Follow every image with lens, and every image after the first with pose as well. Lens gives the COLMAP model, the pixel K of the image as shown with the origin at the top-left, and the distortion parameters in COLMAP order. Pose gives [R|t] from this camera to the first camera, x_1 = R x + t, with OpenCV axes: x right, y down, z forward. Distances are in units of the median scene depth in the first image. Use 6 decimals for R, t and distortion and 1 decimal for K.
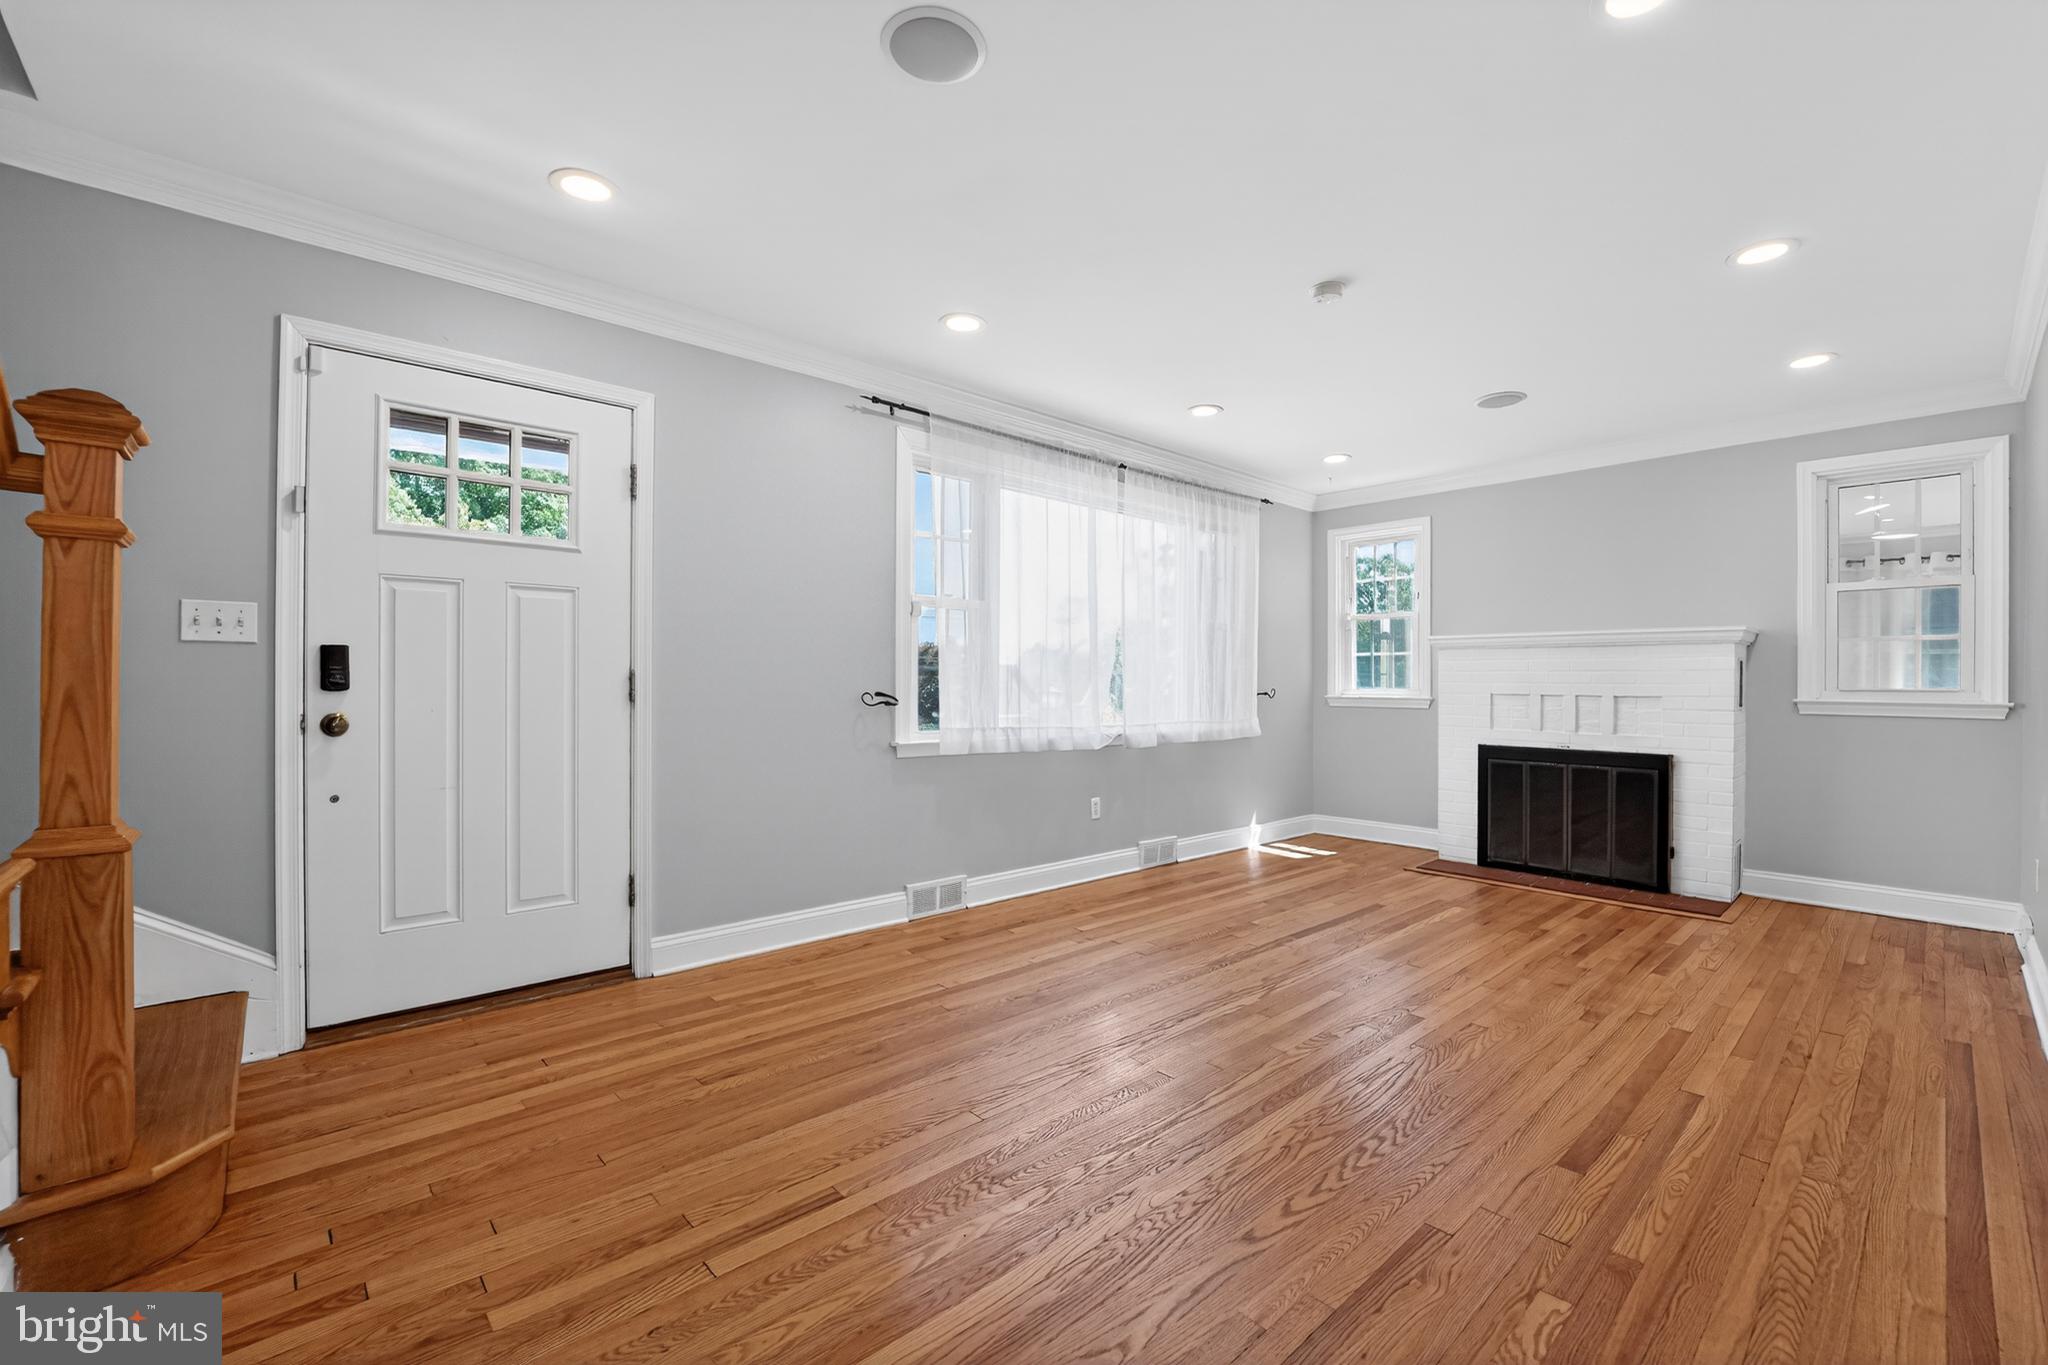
lens RADIAL K [[844.4, 0, 1045.7], [0, 844.4, 690.0], [0, 0, 1]] dist [-0.021234, 0.000151]
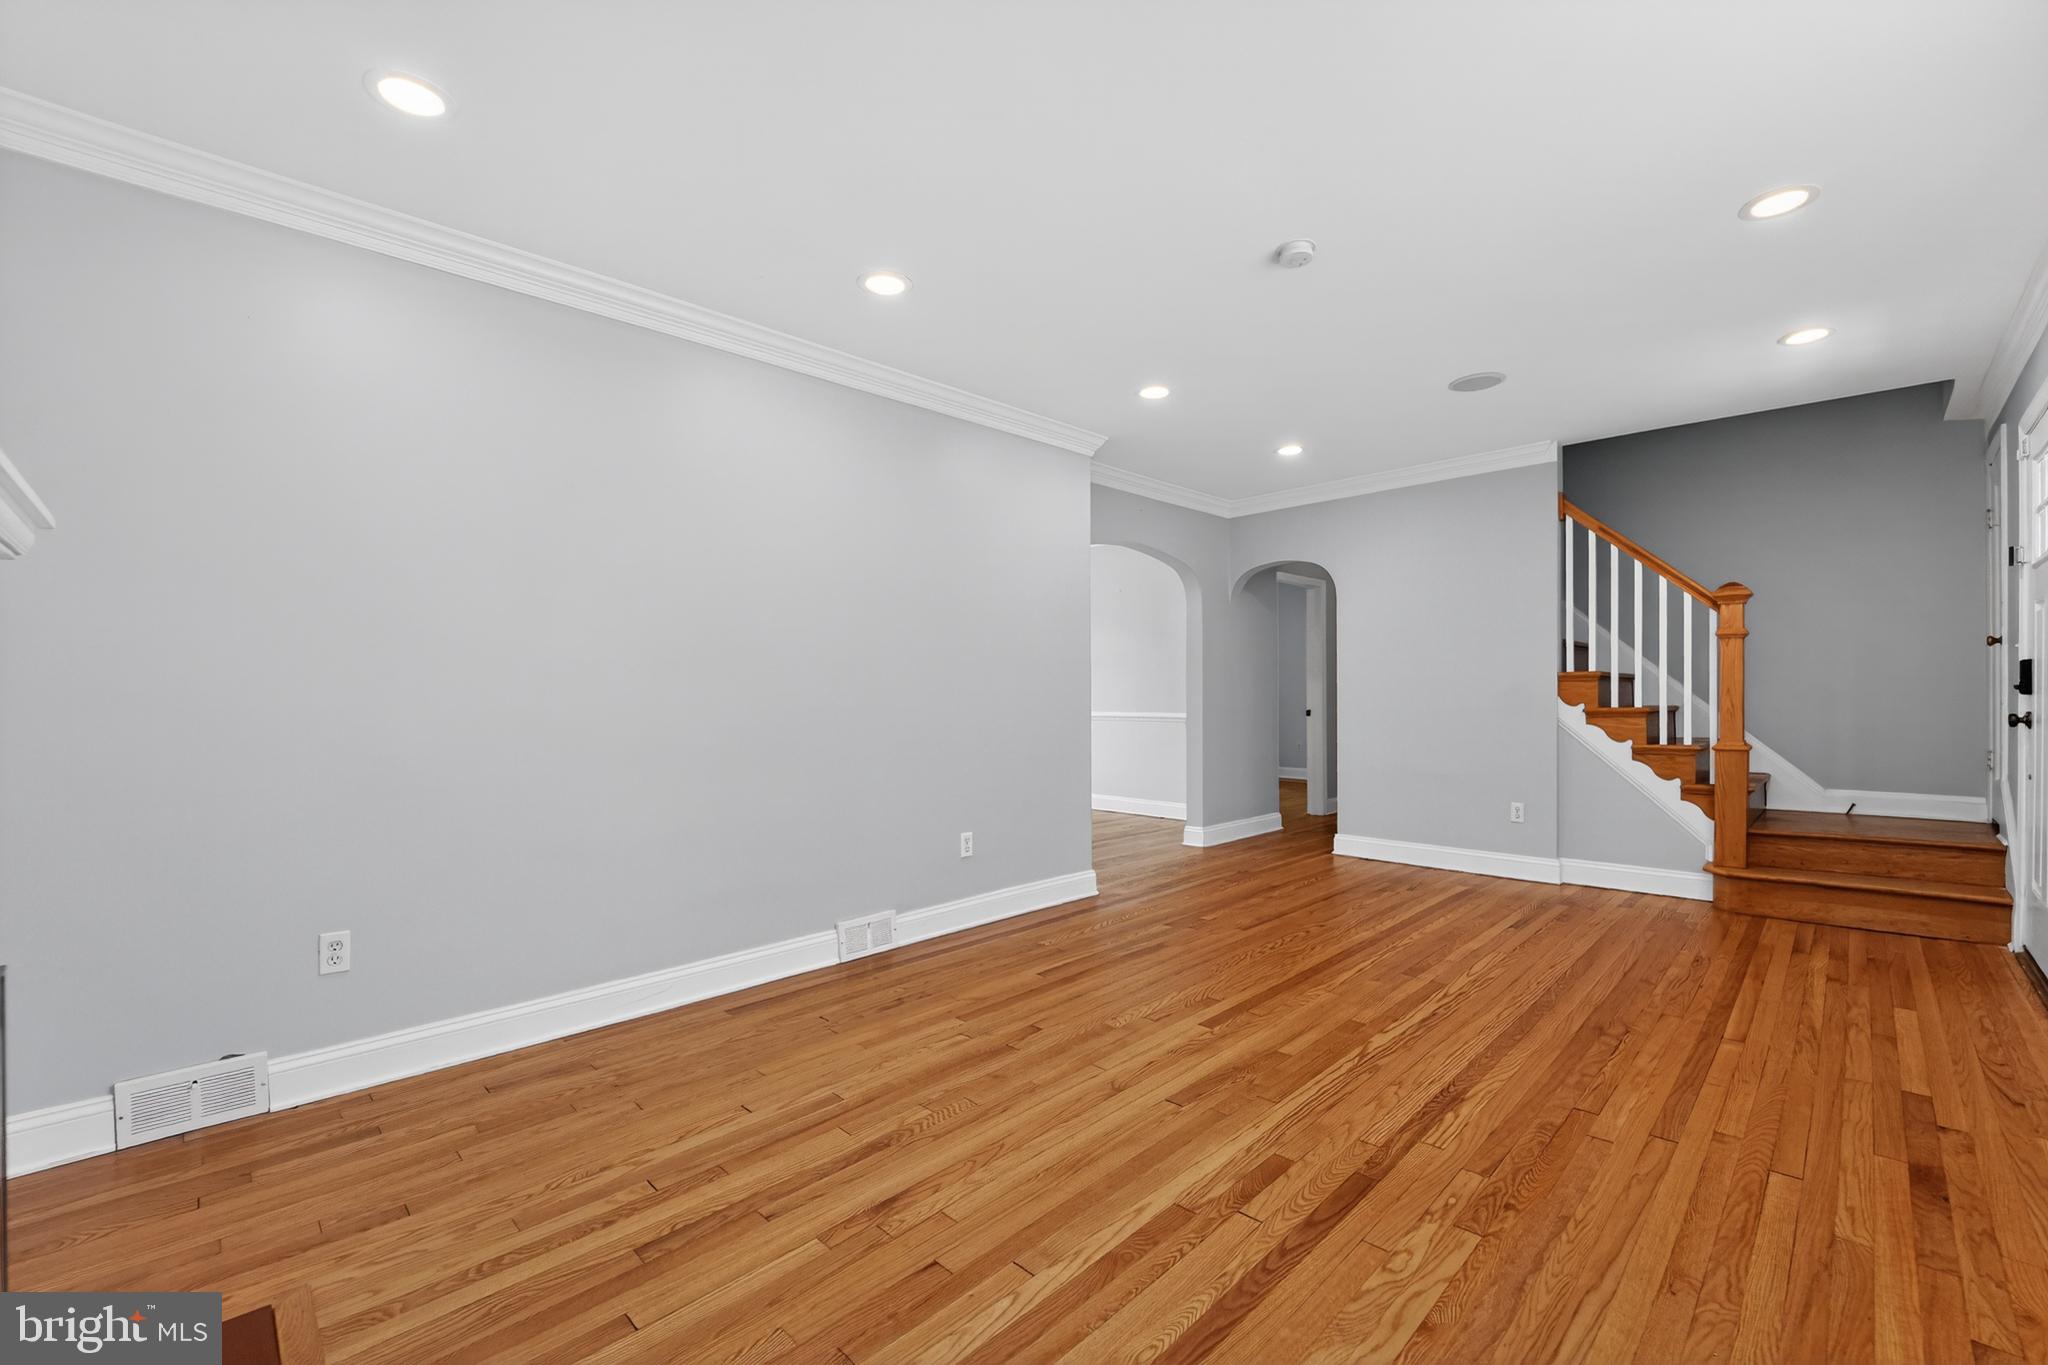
lens RADIAL K [[844.4, 0, 1060.0], [0, 844.4, 692.4], [0, 0, 1]] dist [-0.021234, 0.000151]
pose [[-0.997371, 0.002575, -0.072419, 0.526248], [0.001918, 0.999956, 0.009140, -0.009065], [0.072439, 0.008977, -0.997332, 1.515557]]
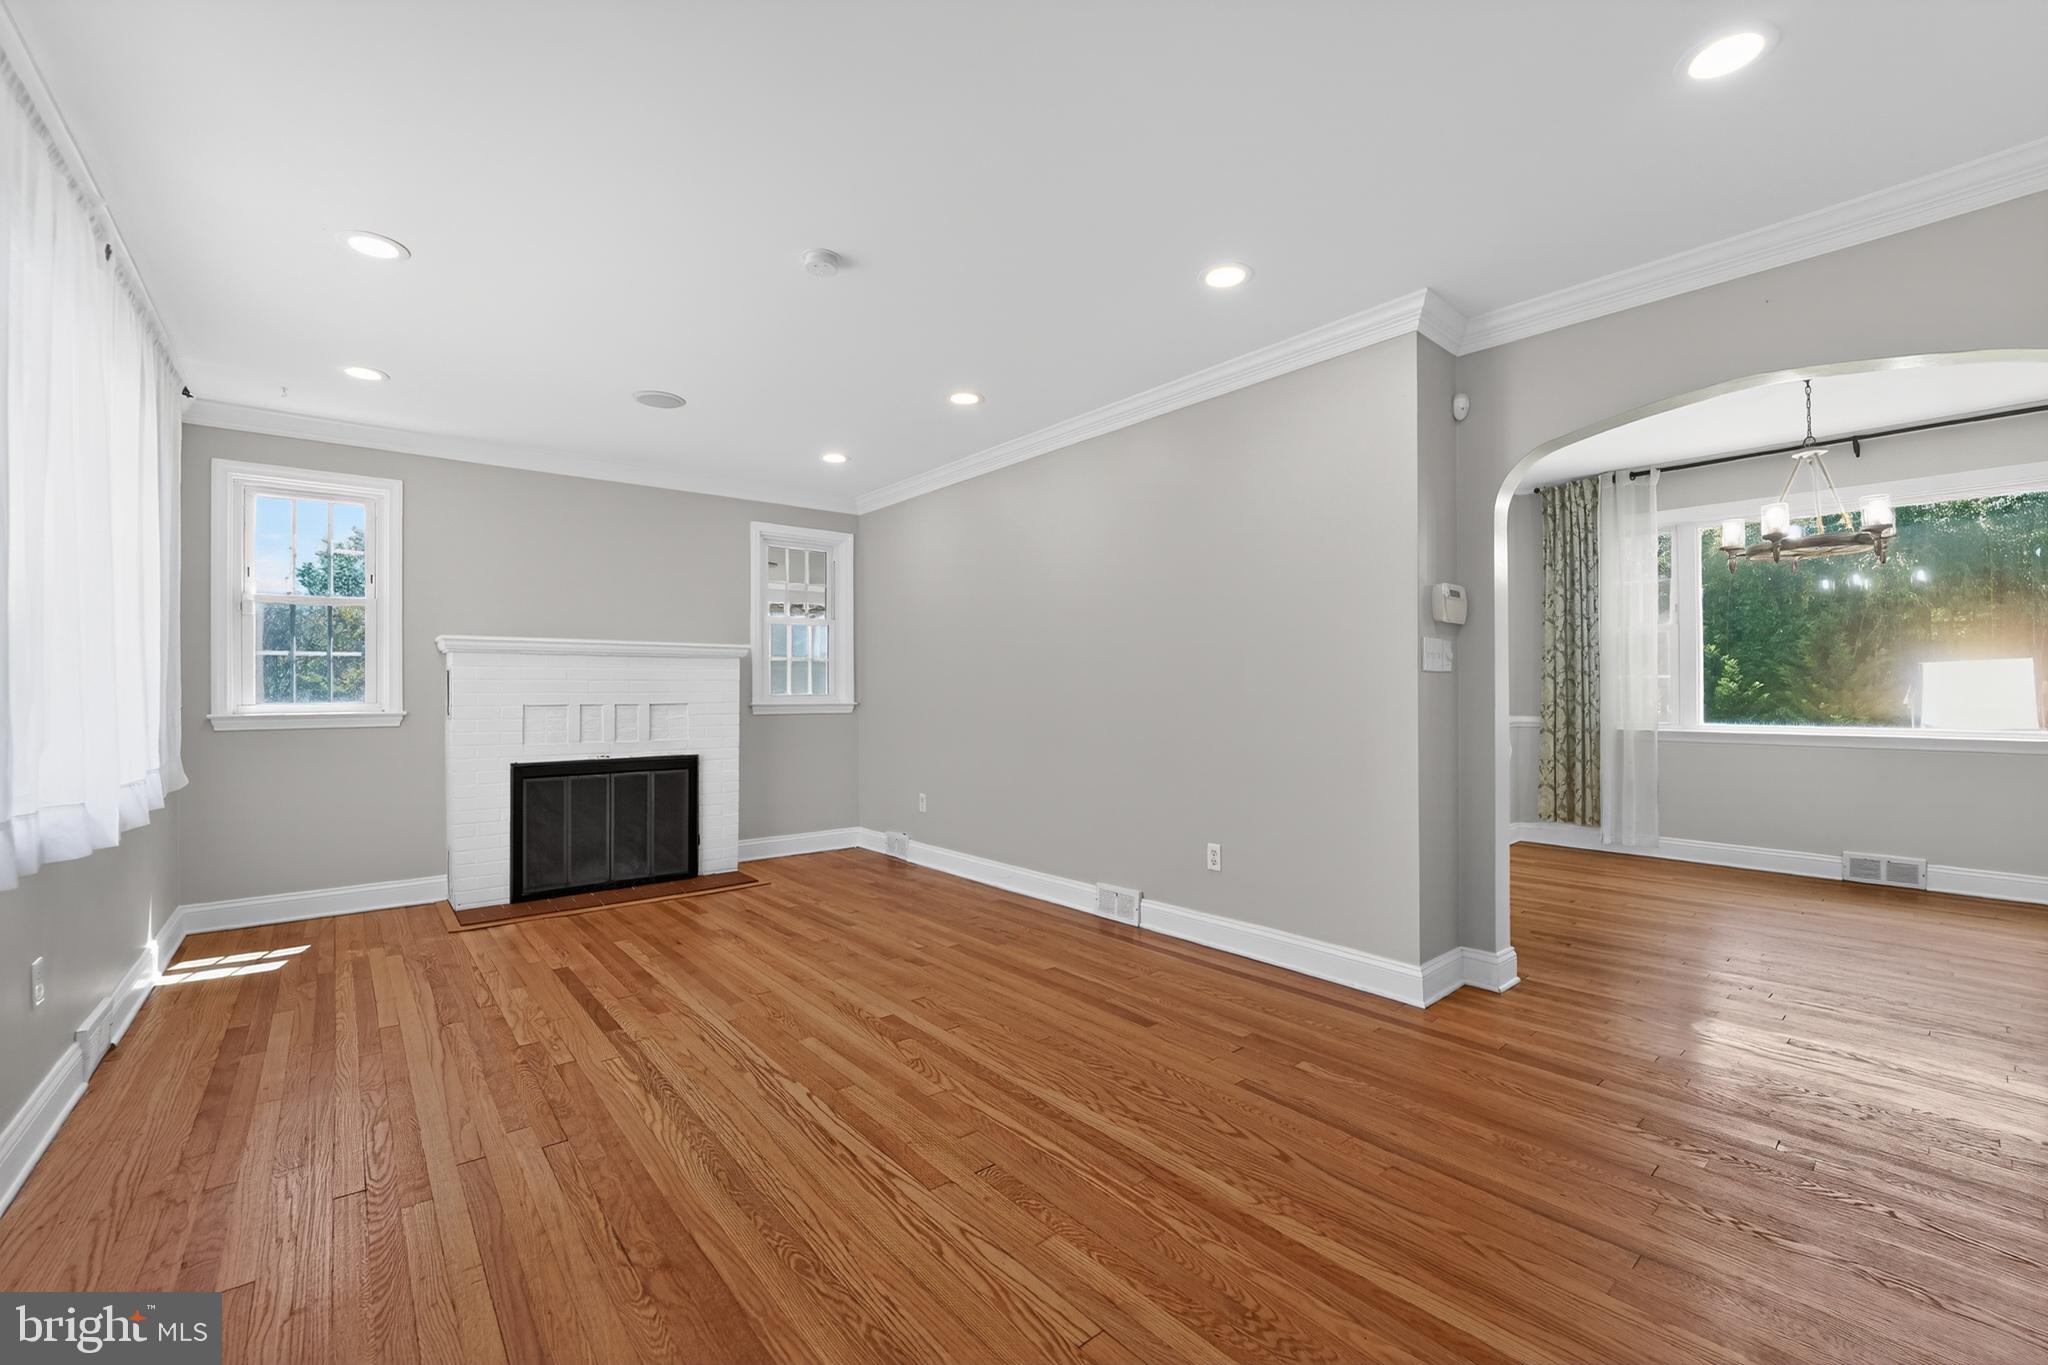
lens RADIAL K [[844.4, 0, 1017.3], [0, 844.4, 677.8], [0, 0, 1]] dist [-0.021234, 0.000151]
pose [[0.048563, 0.010531, 0.998765, -0.445790], [0.015286, 0.999819, -0.011285, -0.008032], [-0.998703, 0.015815, 0.048394, 0.604284]]
